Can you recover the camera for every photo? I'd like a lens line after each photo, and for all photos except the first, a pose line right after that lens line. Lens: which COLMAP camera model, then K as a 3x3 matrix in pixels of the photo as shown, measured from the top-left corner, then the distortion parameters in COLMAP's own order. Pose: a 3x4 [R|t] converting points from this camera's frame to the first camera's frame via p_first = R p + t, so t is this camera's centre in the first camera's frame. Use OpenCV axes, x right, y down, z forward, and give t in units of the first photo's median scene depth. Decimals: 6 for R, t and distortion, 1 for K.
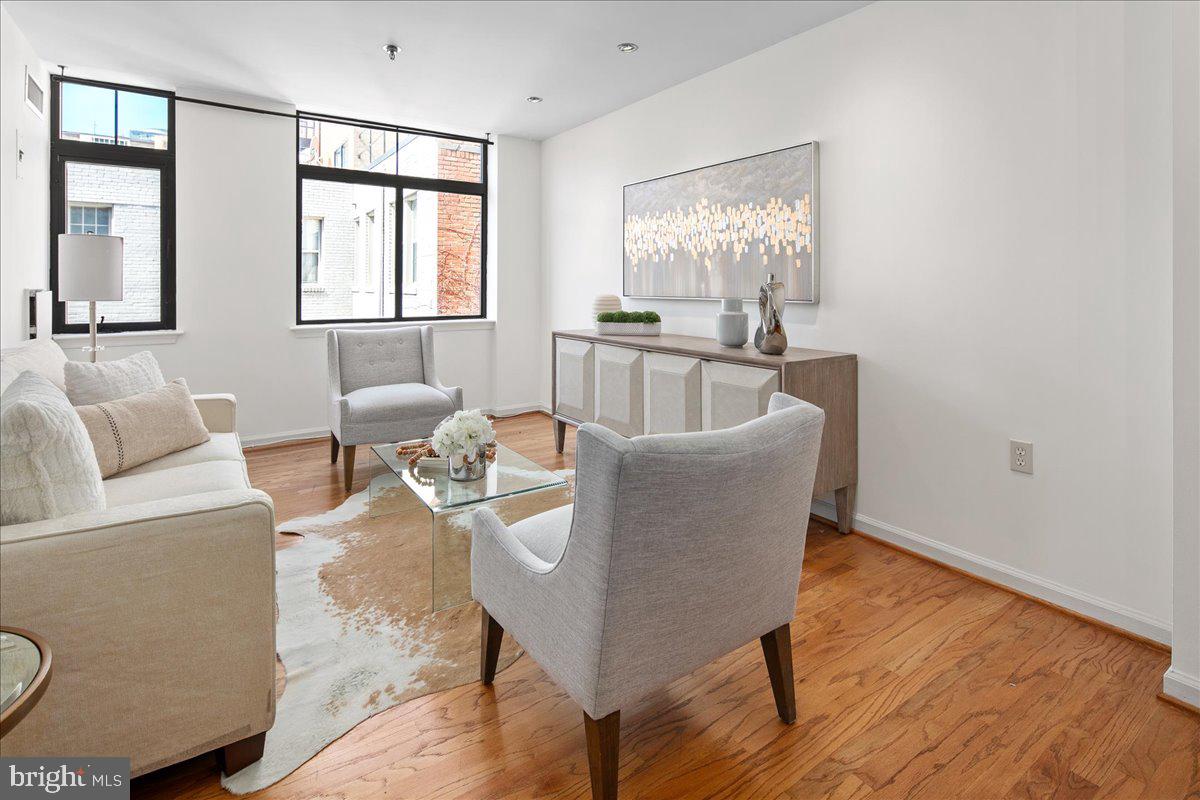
lens RADIAL K [[590.6, 0, 601.5], [0, 590.6, 281.3], [0, 0, 1]] dist [0.003017, -0.003013]
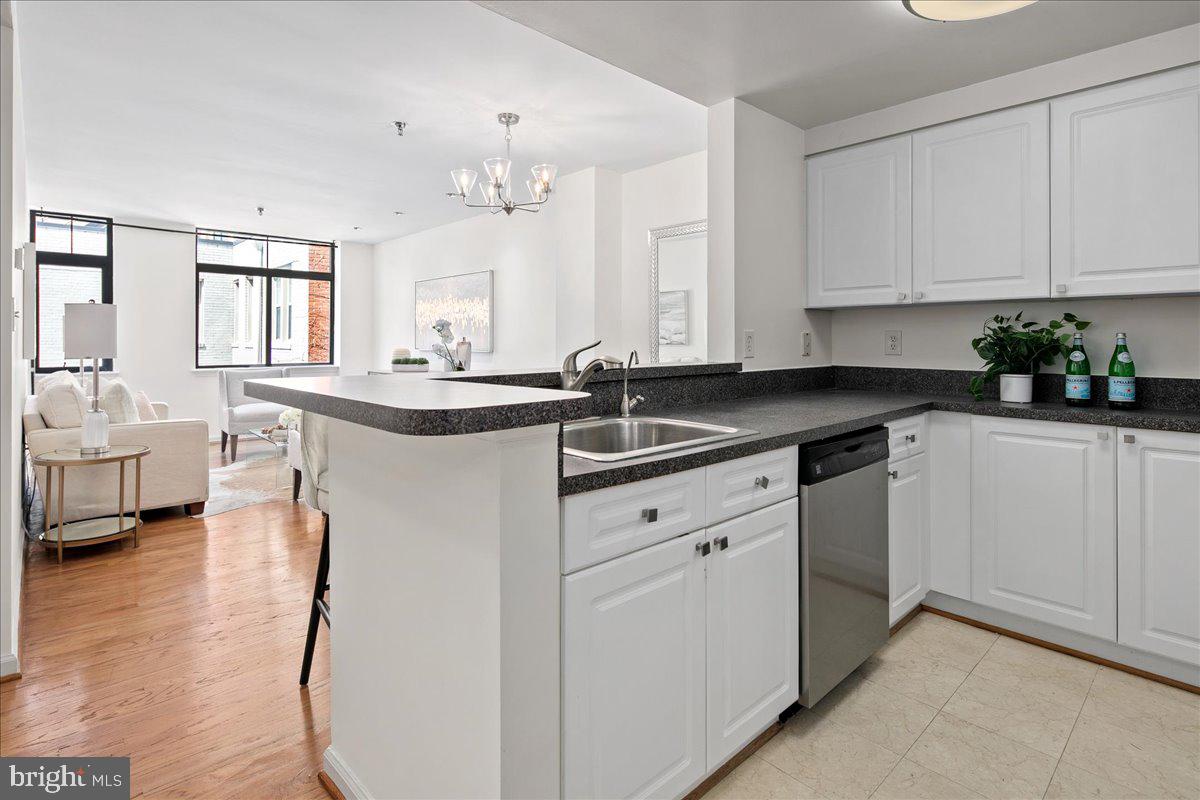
lens RADIAL K [[590.6, 0, 603.0], [0, 590.6, 336.6], [0, 0, 1]] dist [0.003017, -0.003013]
pose [[0.986910, 0.000420, 0.161270, 0.386216], [-0.000647, 0.999999, 0.001352, -0.015861], [-0.161269, -0.001438, 0.986909, -0.945003]]
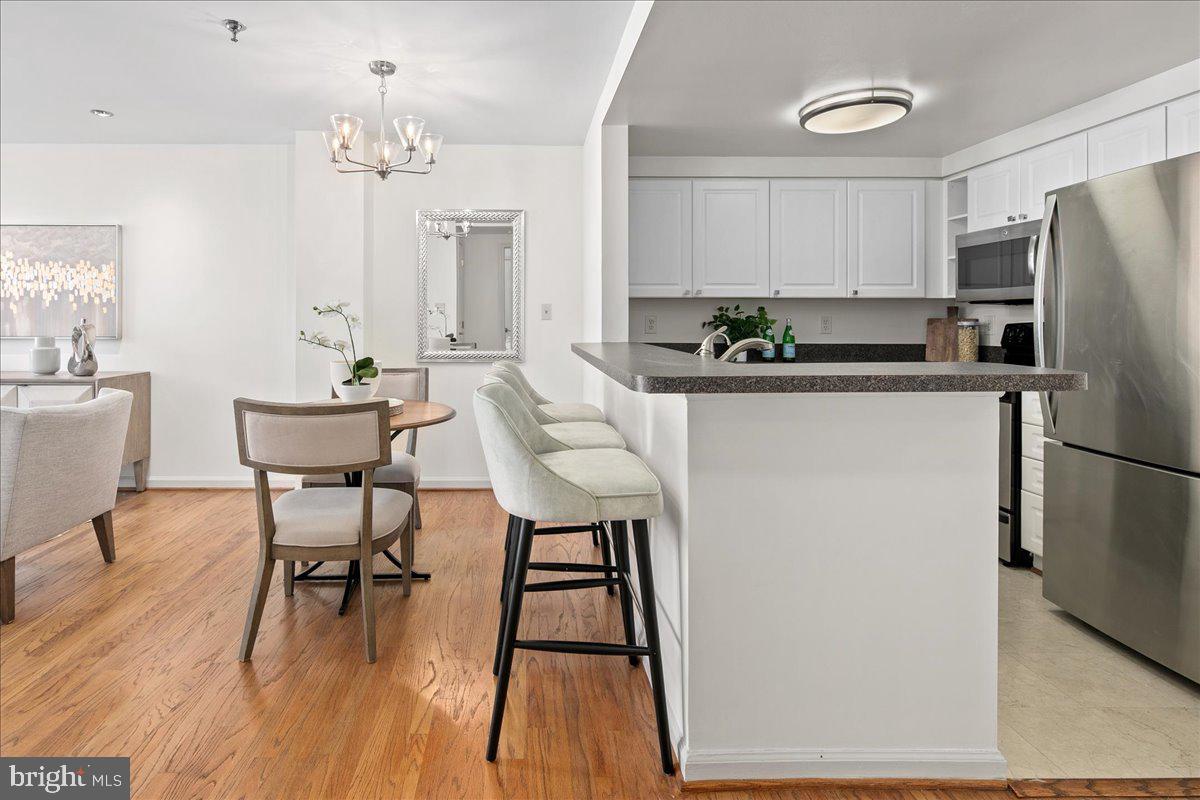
lens RADIAL K [[590.6, 0, 519.8], [0, 590.6, 316.5], [0, 0, 1]] dist [0.003017, -0.003013]
pose [[0.560553, 0.003307, 0.828112, -0.257257], [-0.006464, 0.999979, 0.000381, -0.021534], [-0.828093, -0.005566, 0.560563, -0.558099]]
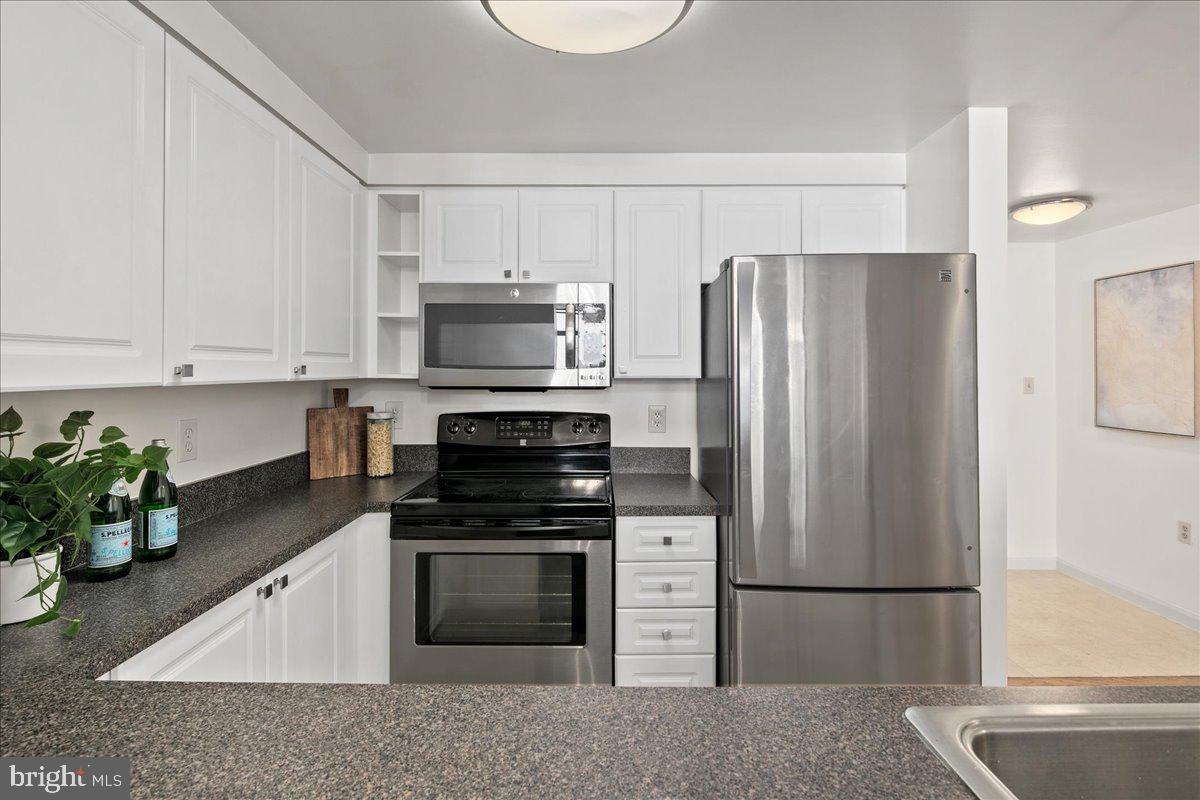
lens RADIAL K [[590.6, 0, 610.0], [0, 590.6, 365.3], [0, 0, 1]] dist [0.003017, -0.003013]
pose [[-0.839274, 0.003345, 0.543699, 0.583322], [-0.001625, 0.999961, -0.008660, -0.076403], [-0.543707, -0.008151, -0.839236, -0.118554]]
